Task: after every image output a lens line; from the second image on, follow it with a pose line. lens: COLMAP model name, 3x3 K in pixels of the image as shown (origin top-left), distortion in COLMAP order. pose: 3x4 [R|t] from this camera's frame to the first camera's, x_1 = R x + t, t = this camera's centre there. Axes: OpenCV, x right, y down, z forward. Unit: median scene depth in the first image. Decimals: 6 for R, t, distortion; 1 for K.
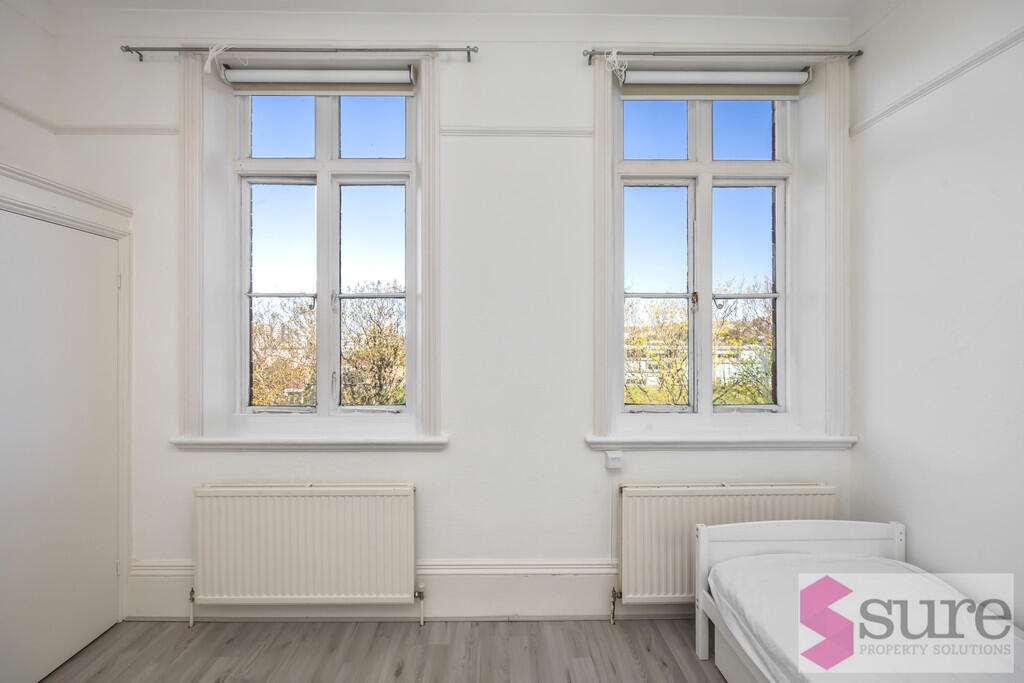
lens RADIAL K [[402.7, 0, 503.0], [0, 402.7, 336.0], [0, 0, 1]] dist [-0.002620, 0.001053]
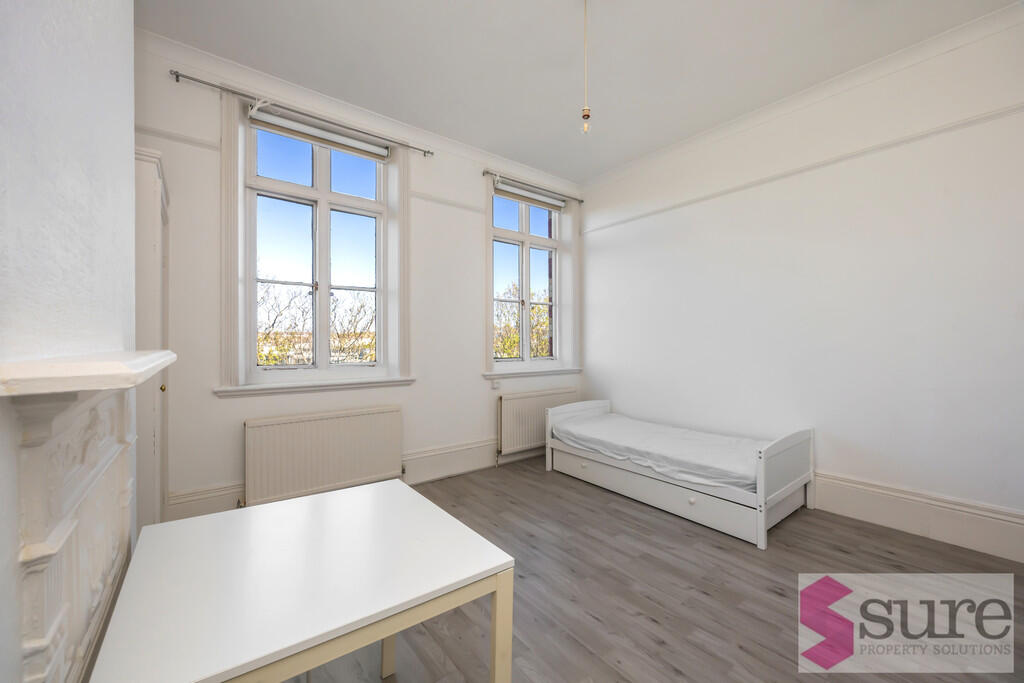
lens RADIAL K [[407.5, 0, 510.1], [0, 407.5, 341.6], [0, 0, 1]] dist [0.000586, -0.000116]
pose [[0.793960, 0.000272, 0.607970, -0.845226], [0.006280, 0.999943, -0.008648, 0.122142], [-0.607937, 0.010684, 0.793913, -0.585570]]
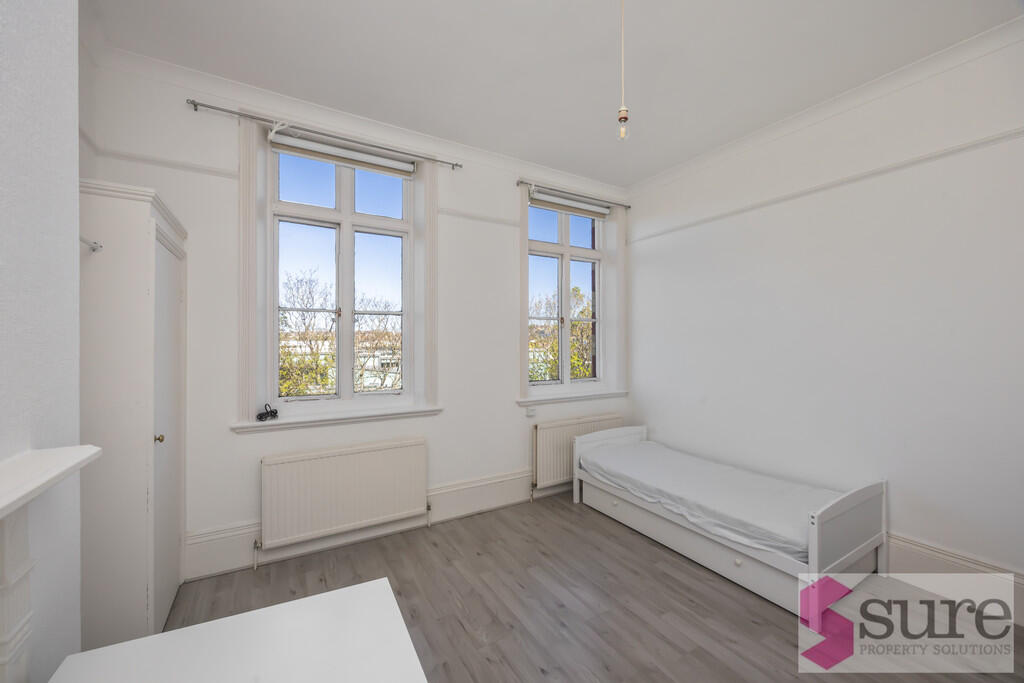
lens RADIAL K [[402.7, 0, 510.0], [0, 402.7, 339.9], [0, 0, 1]] dist [-0.002620, 0.001053]
pose [[0.865428, 0.000539, 0.501033, -0.686274], [0.003890, 0.999962, -0.007795, 0.008101], [-0.501018, 0.008695, 0.865393, -0.488938]]
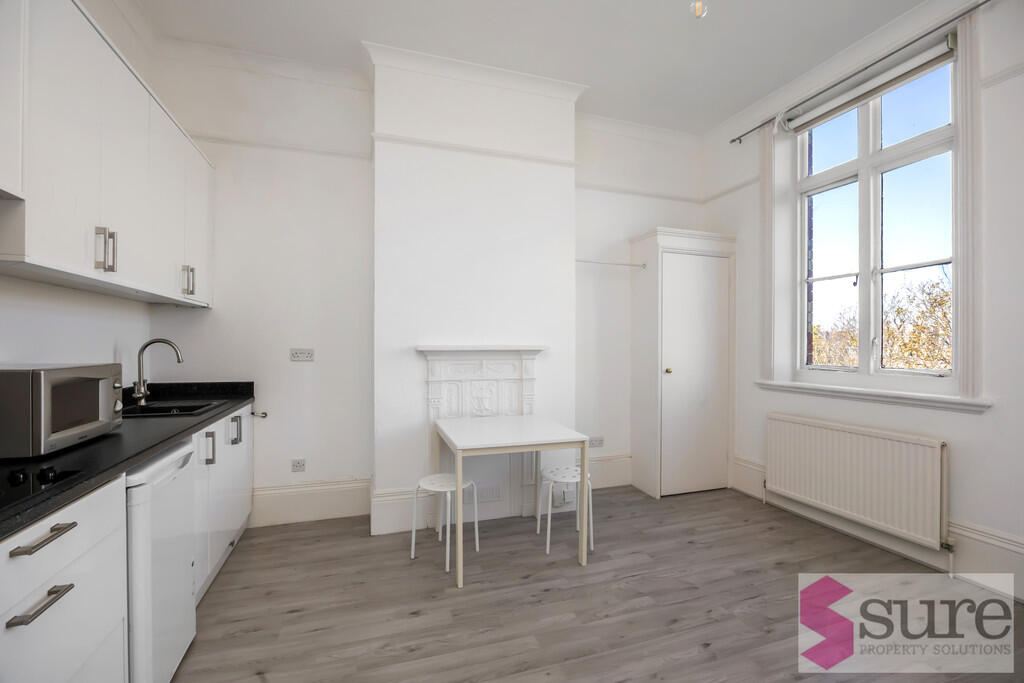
lens RADIAL K [[456.9, 0, 510.7], [0, 456.9, 344.4], [0, 0, 1]] dist [-0.001380, -0.000070]
pose [[0.304791, -0.000201, -0.952419, 0.545040], [-0.006653, 0.999975, -0.002340, 0.127256], [0.952396, 0.007049, 0.304782, -0.415579]]
